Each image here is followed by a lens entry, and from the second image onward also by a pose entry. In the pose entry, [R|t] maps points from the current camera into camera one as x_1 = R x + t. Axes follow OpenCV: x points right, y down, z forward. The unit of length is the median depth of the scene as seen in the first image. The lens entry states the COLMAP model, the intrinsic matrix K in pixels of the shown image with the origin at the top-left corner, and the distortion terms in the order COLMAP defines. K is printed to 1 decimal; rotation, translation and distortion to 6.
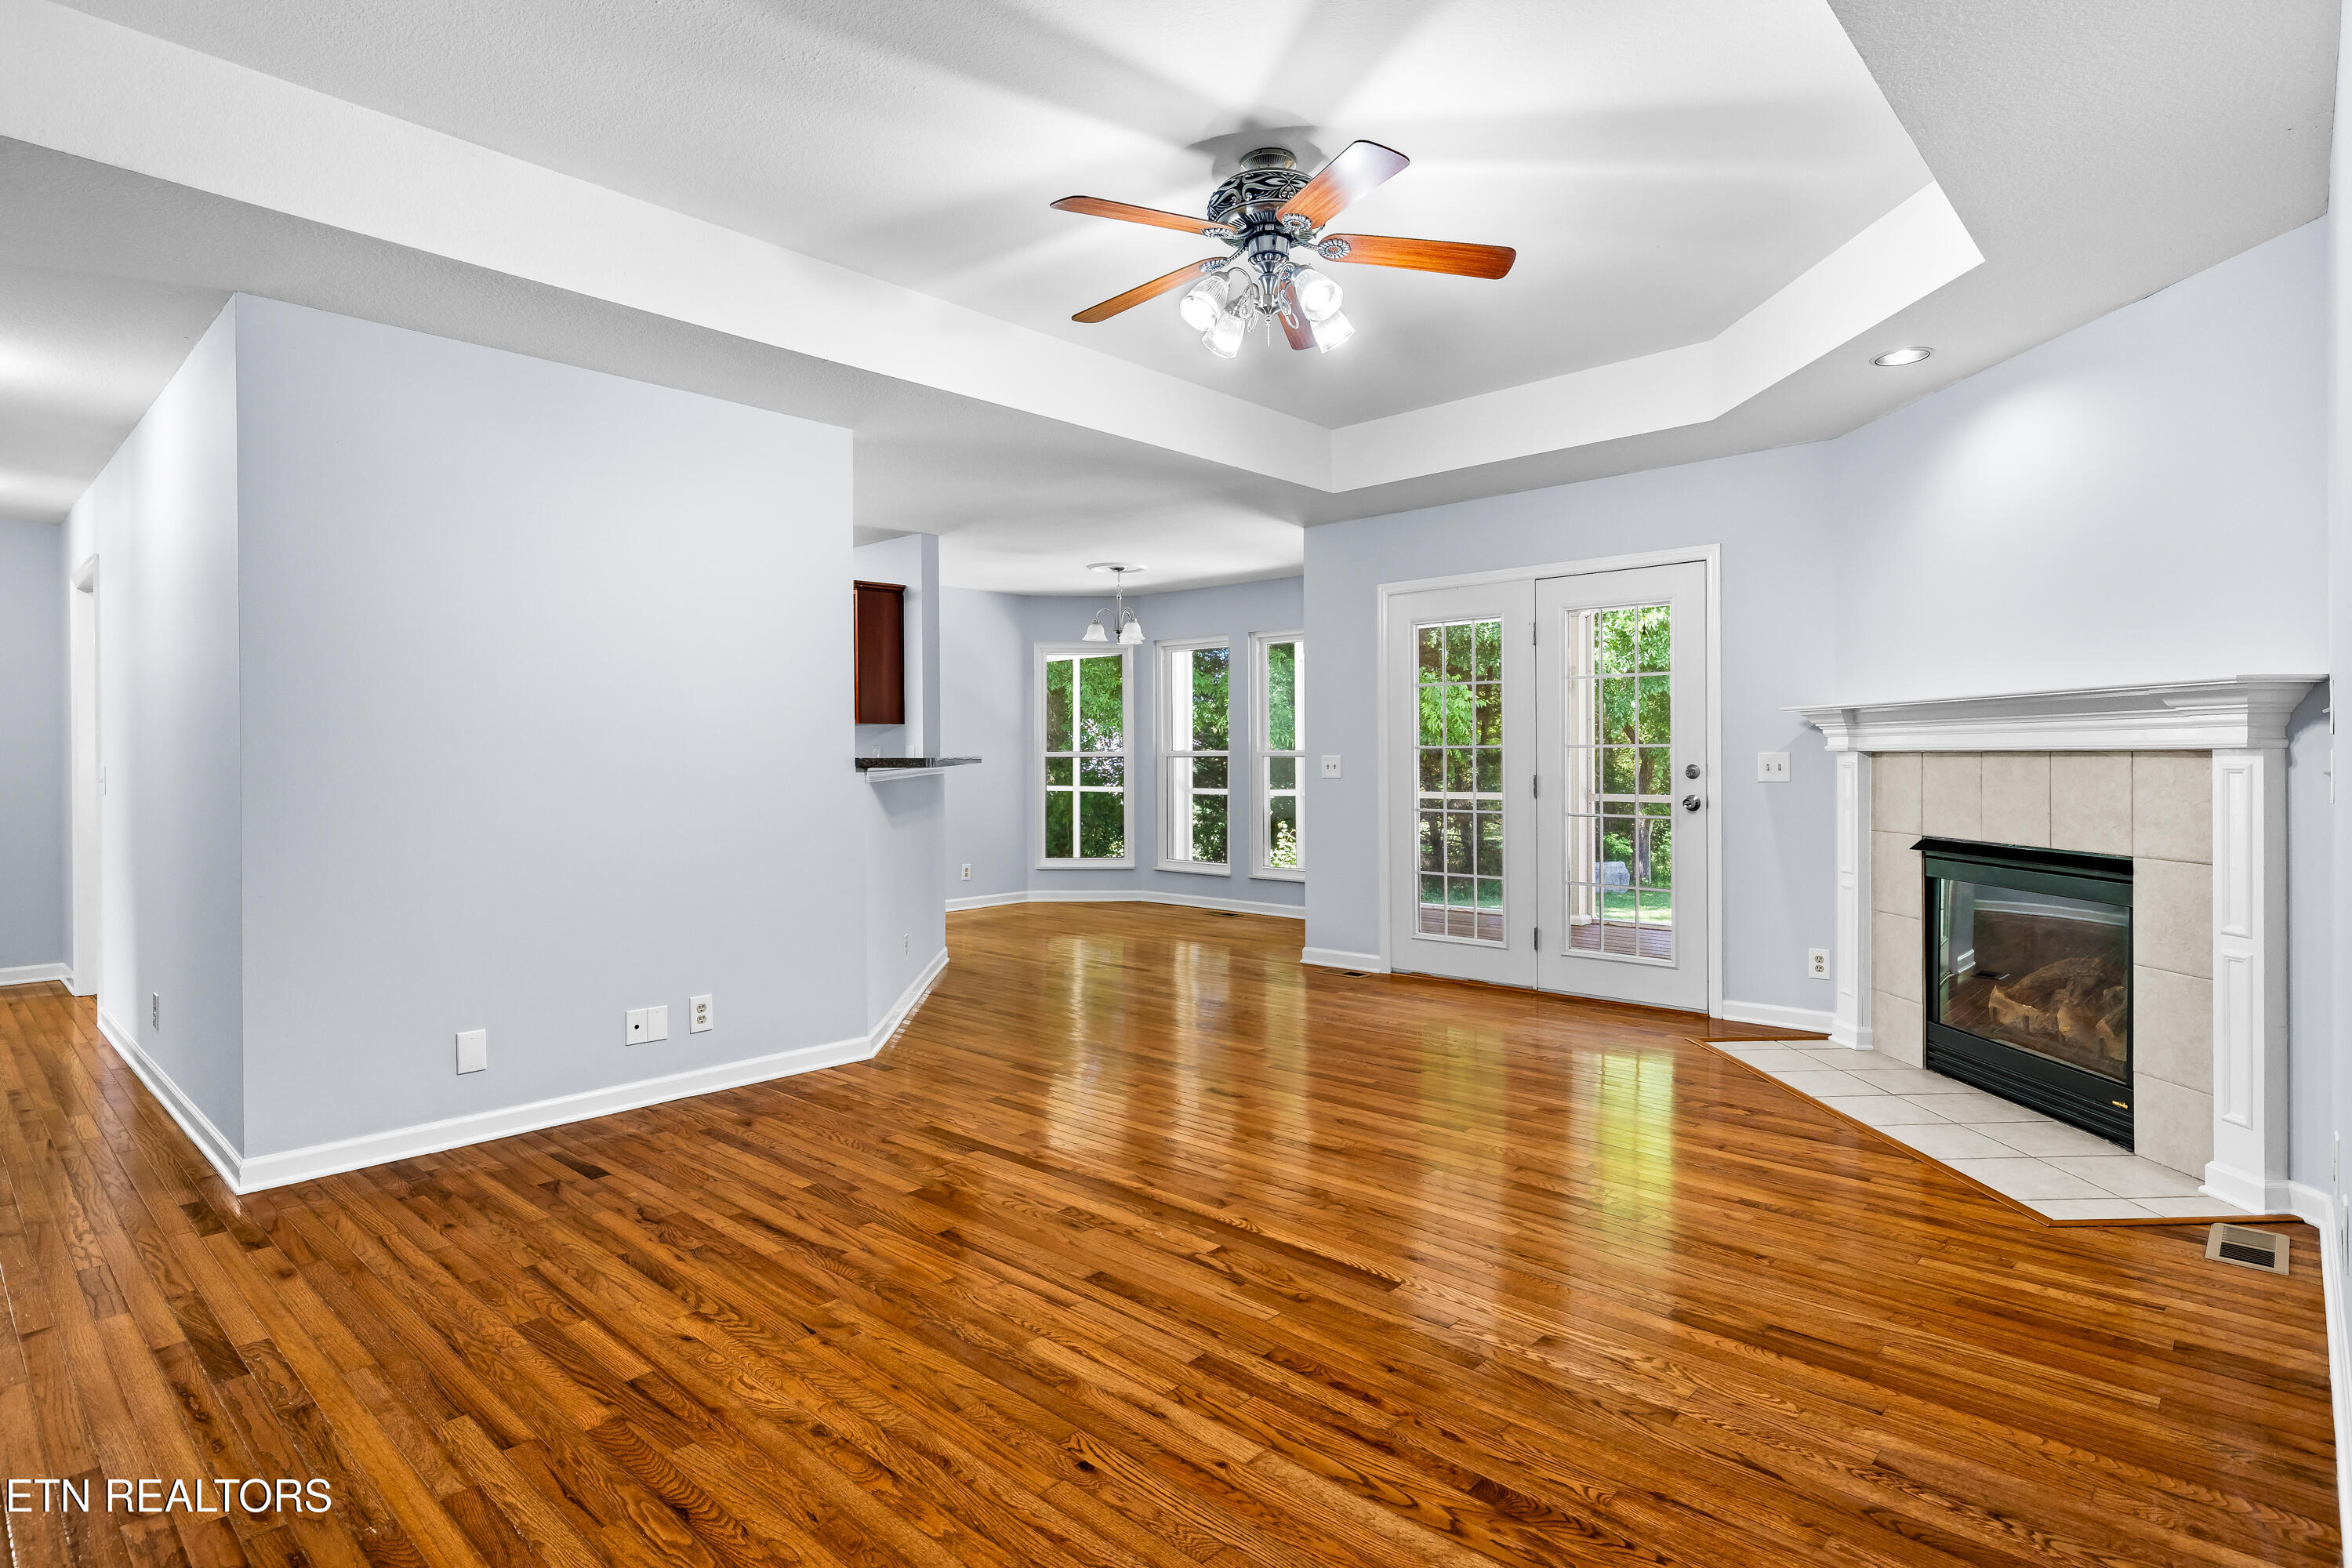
lens RADIAL K [[1202.8, 0, 1188.2], [0, 1202.8, 760.6], [0, 0, 1]] dist [0.002496, -0.004176]
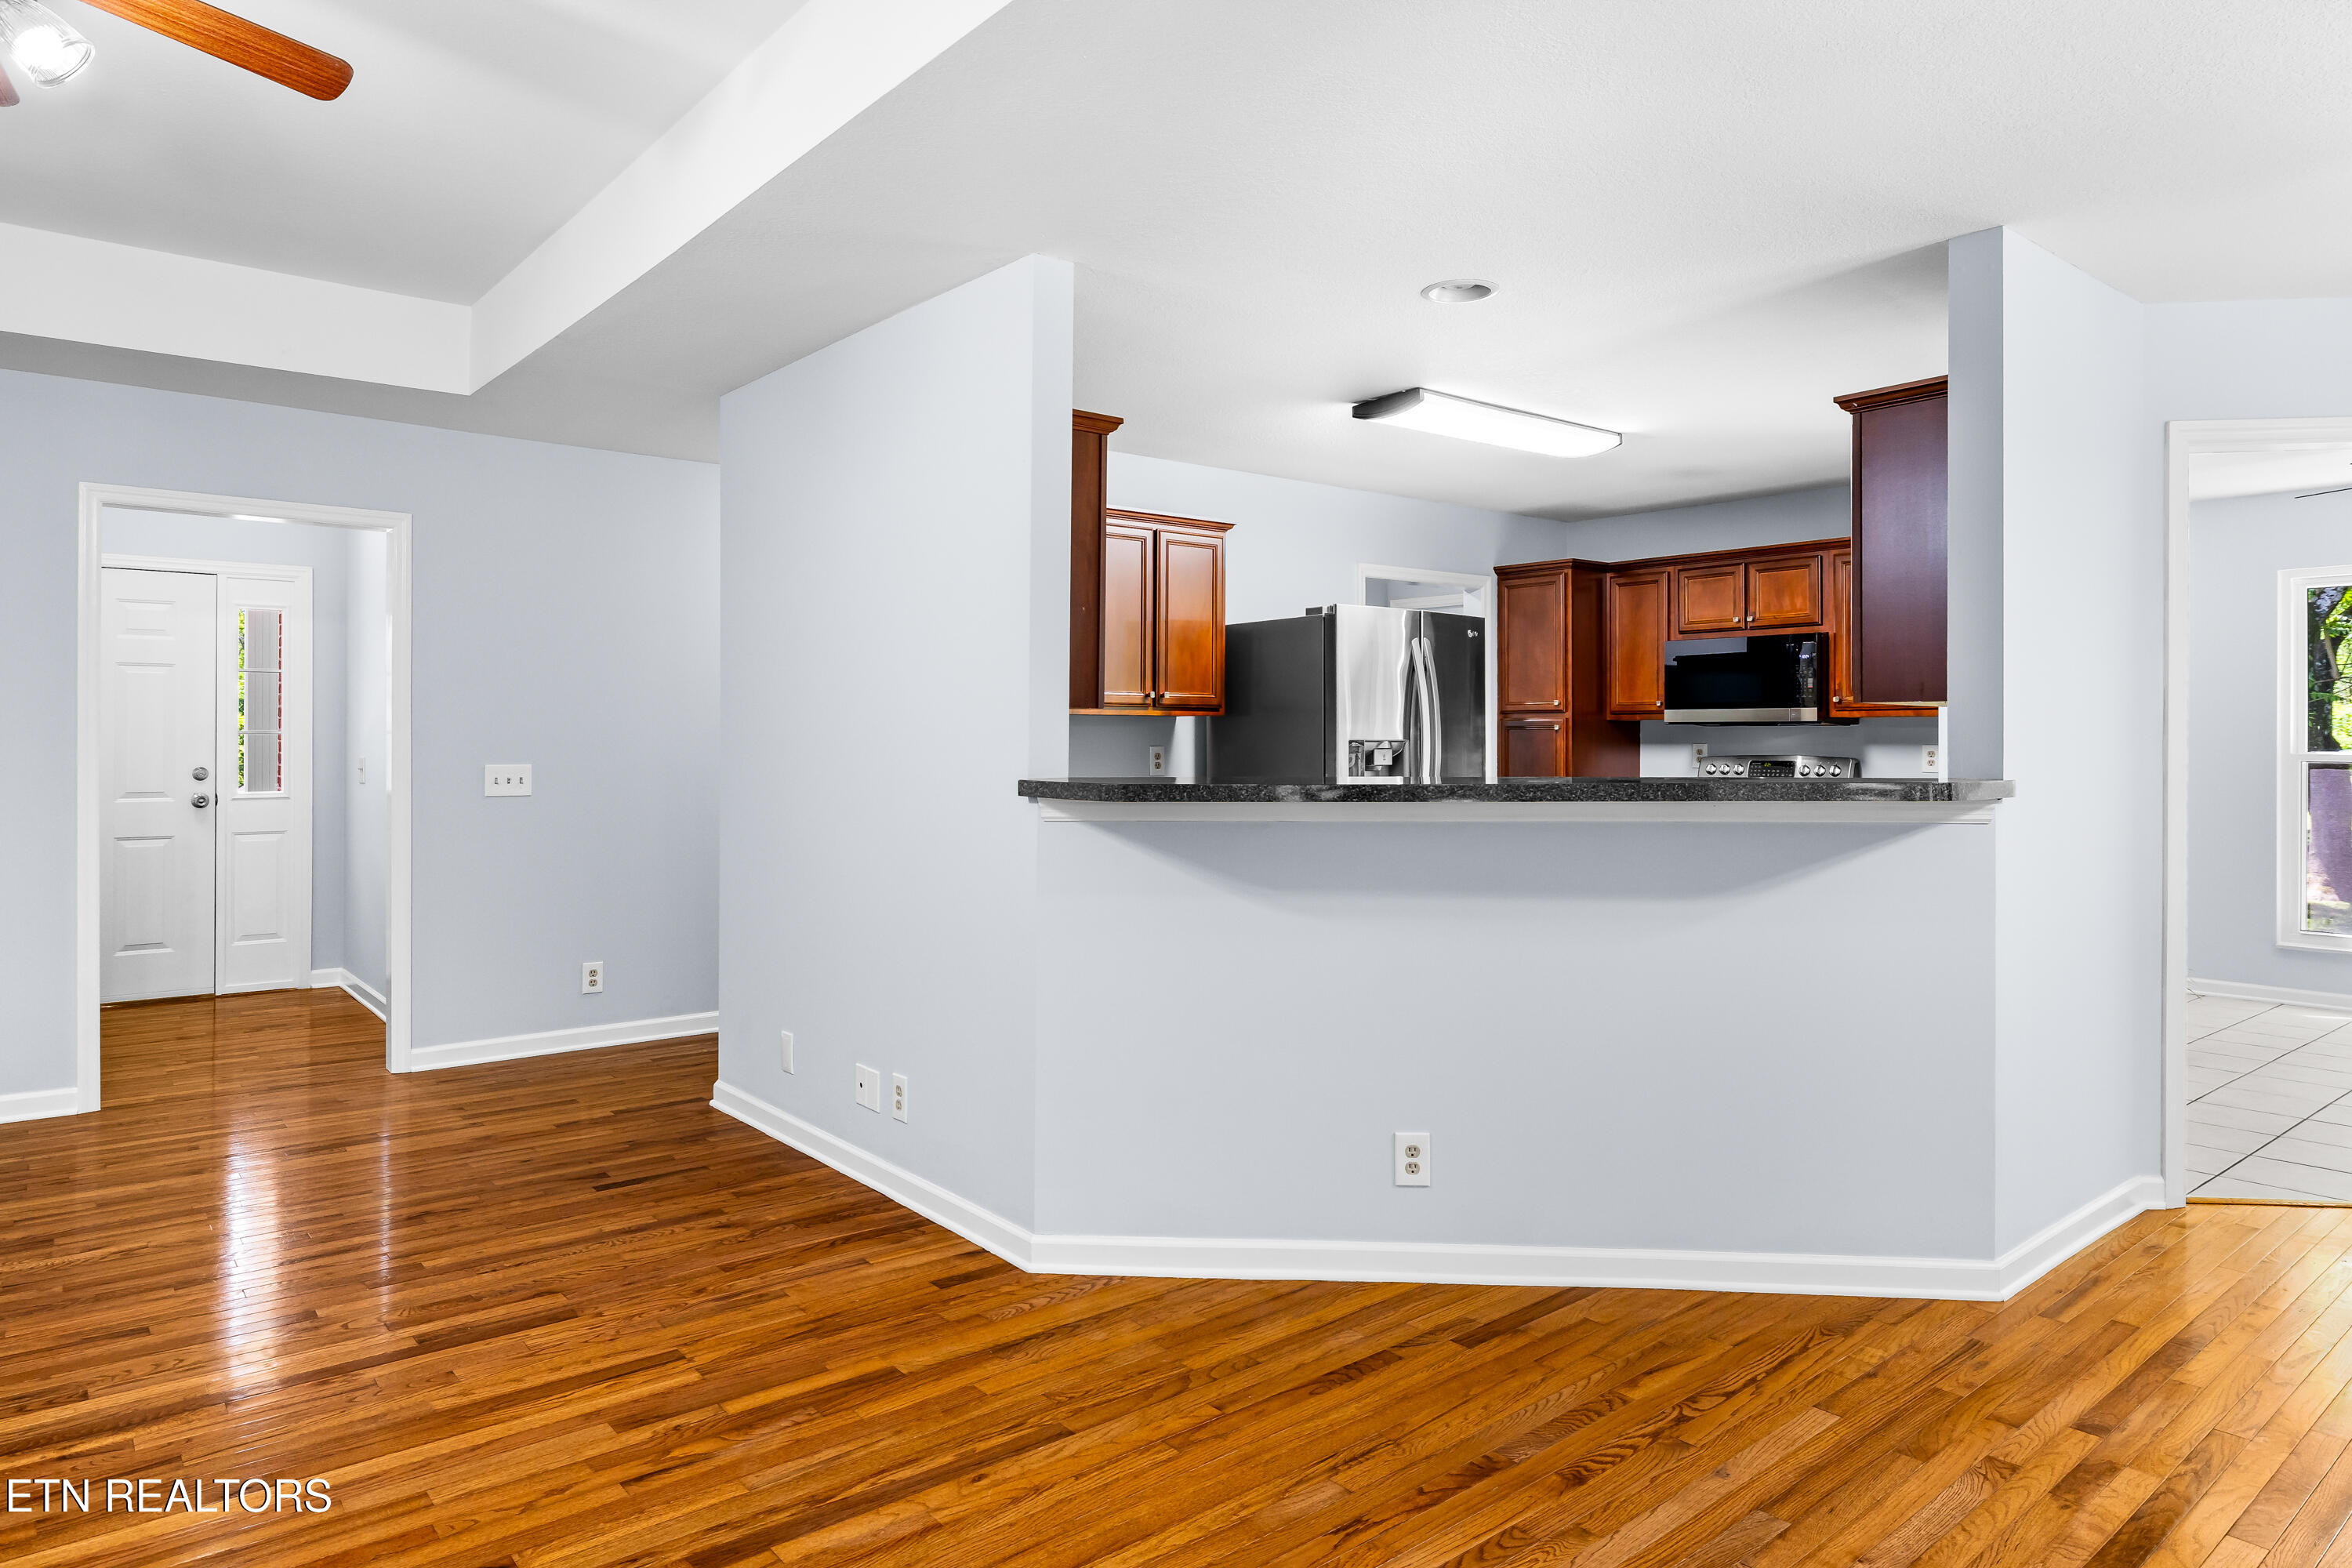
lens RADIAL K [[1411.2, 0, 1204.1], [0, 1411.2, 751.6], [0, 0, 1]] dist [-0.005261, -0.004635]
pose [[-0.130754, 0.016064, -0.991285, 0.656549], [-0.003578, 0.999855, 0.016675, -0.046214], [0.991408, 0.005727, -0.130677, 1.773019]]
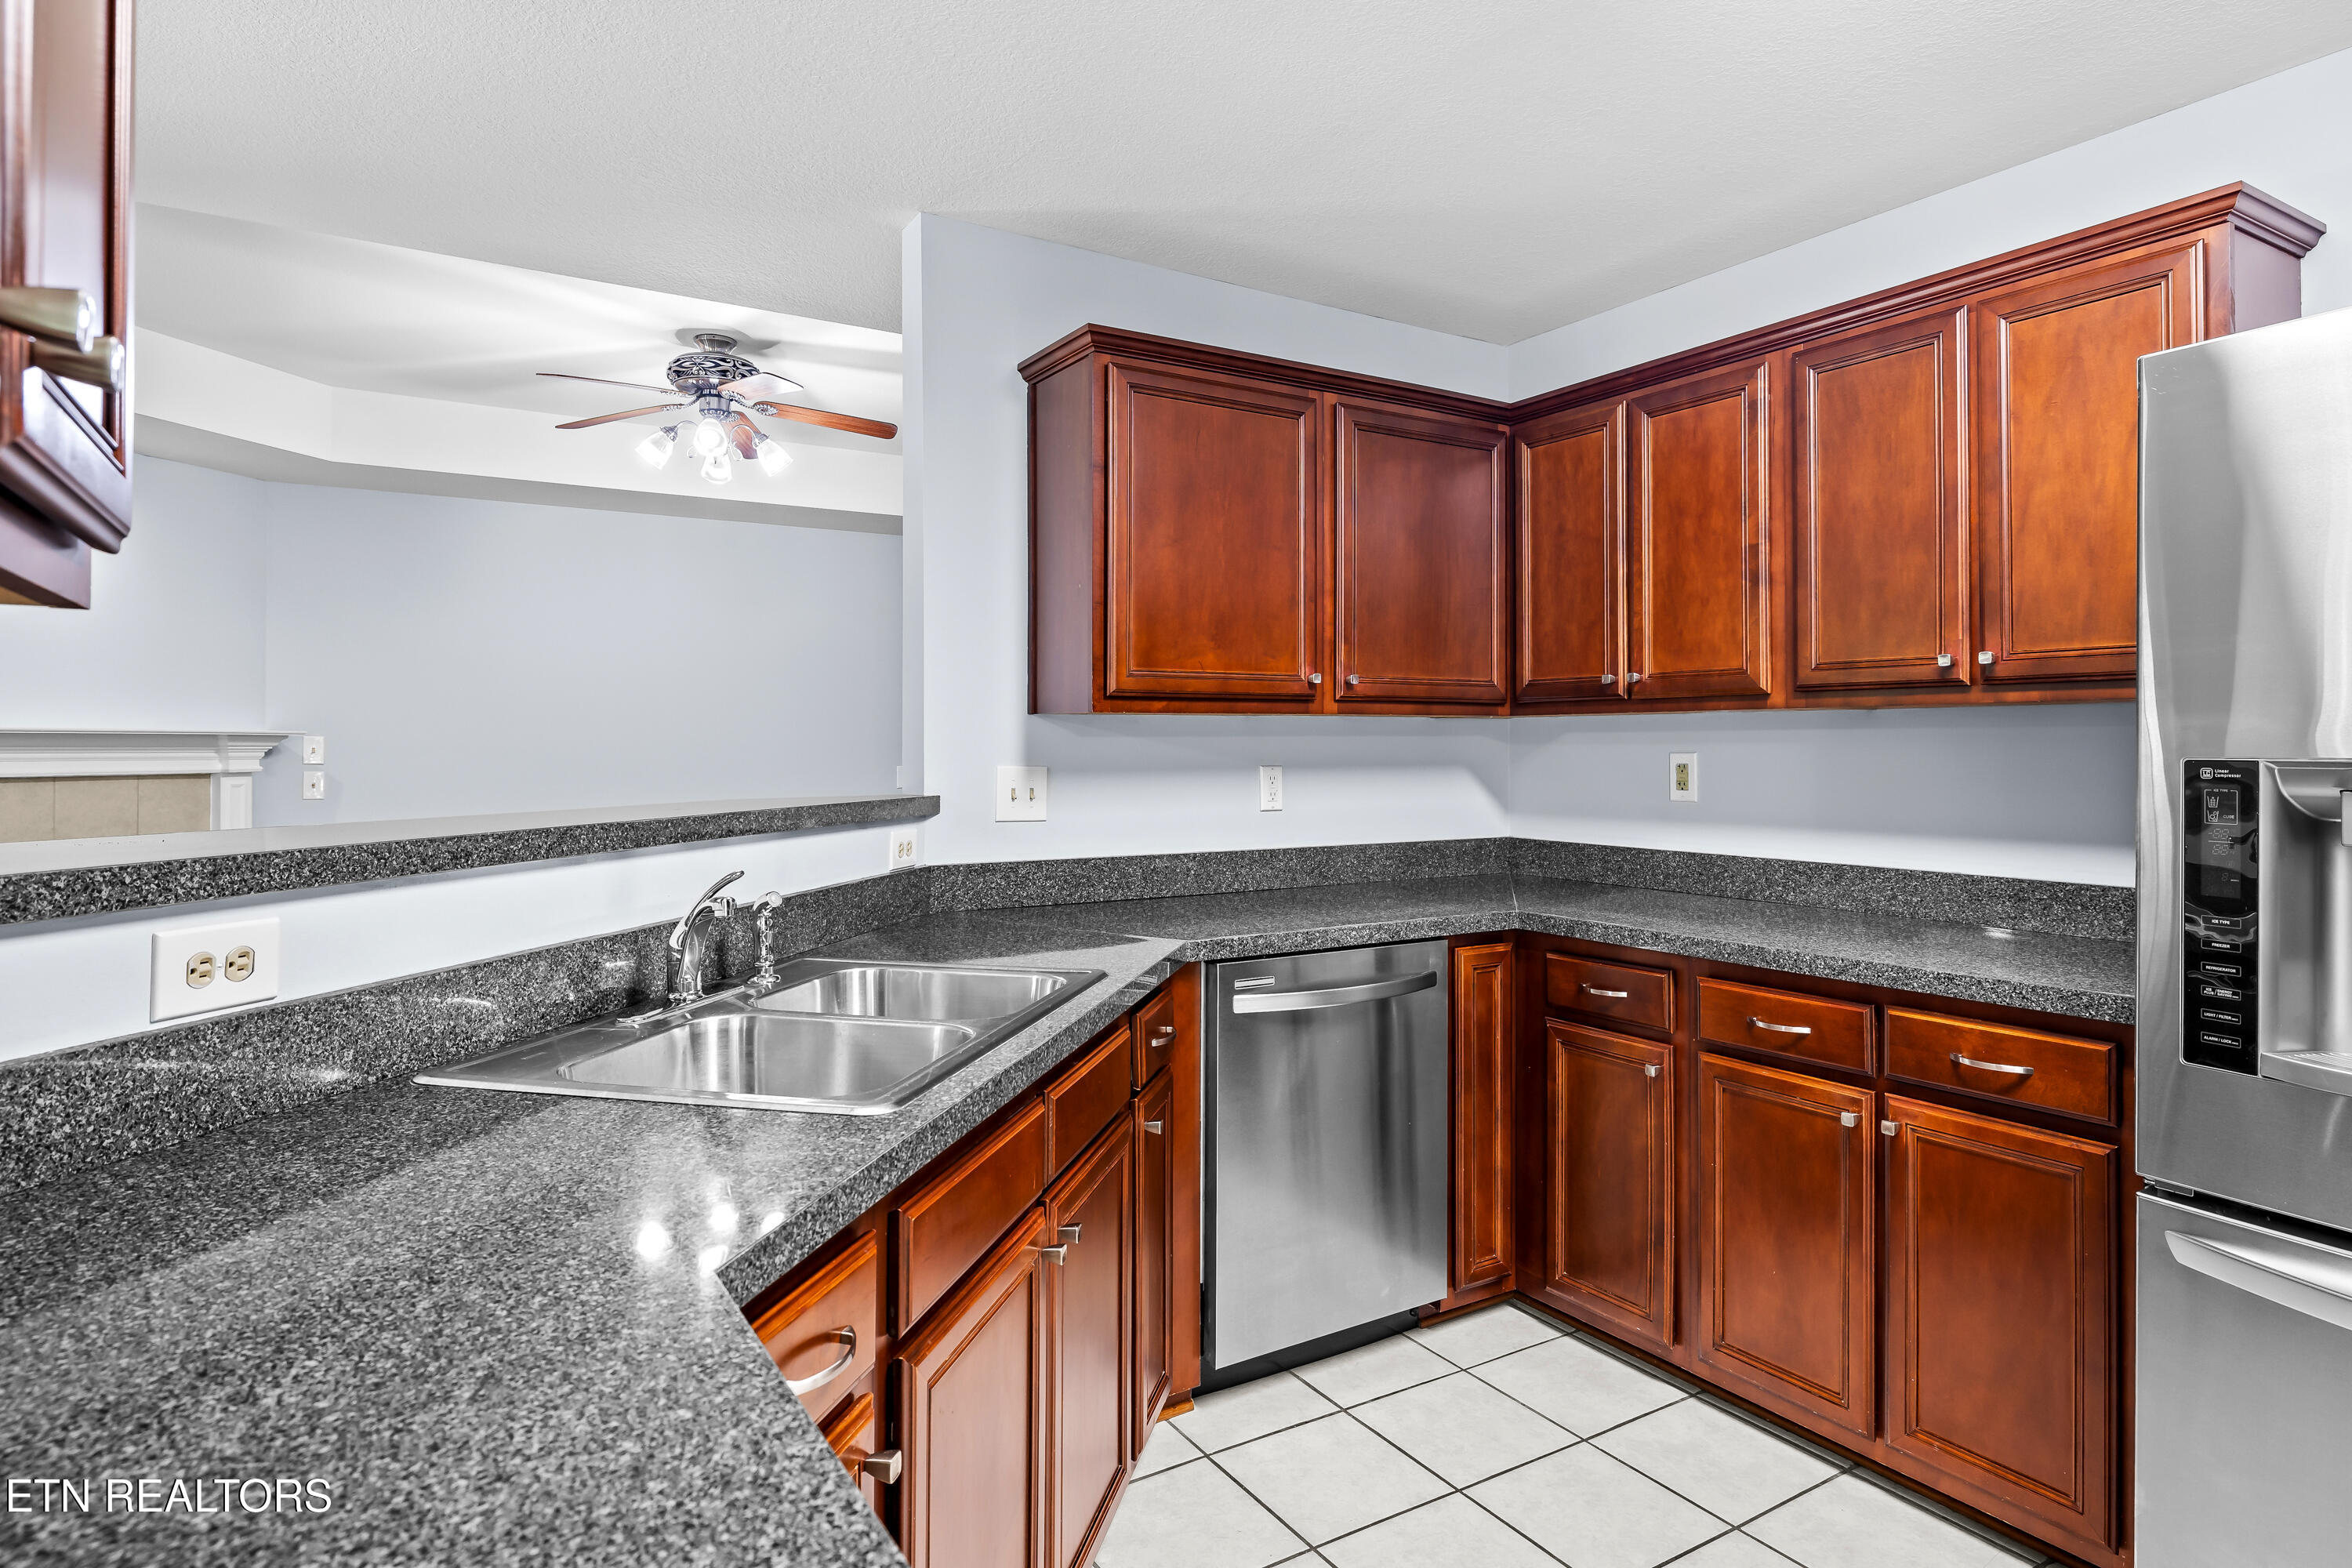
lens RADIAL K [[1277.4, 0, 1137.8], [0, 1277.4, 736.4], [0, 0, 1]] dist [-0.001864, 0.000457]
pose [[-0.953772, 0.004909, 0.300491, -0.844607], [0.002694, 0.999966, -0.007788, -0.042399], [-0.300519, -0.006619, -0.953753, 2.299566]]
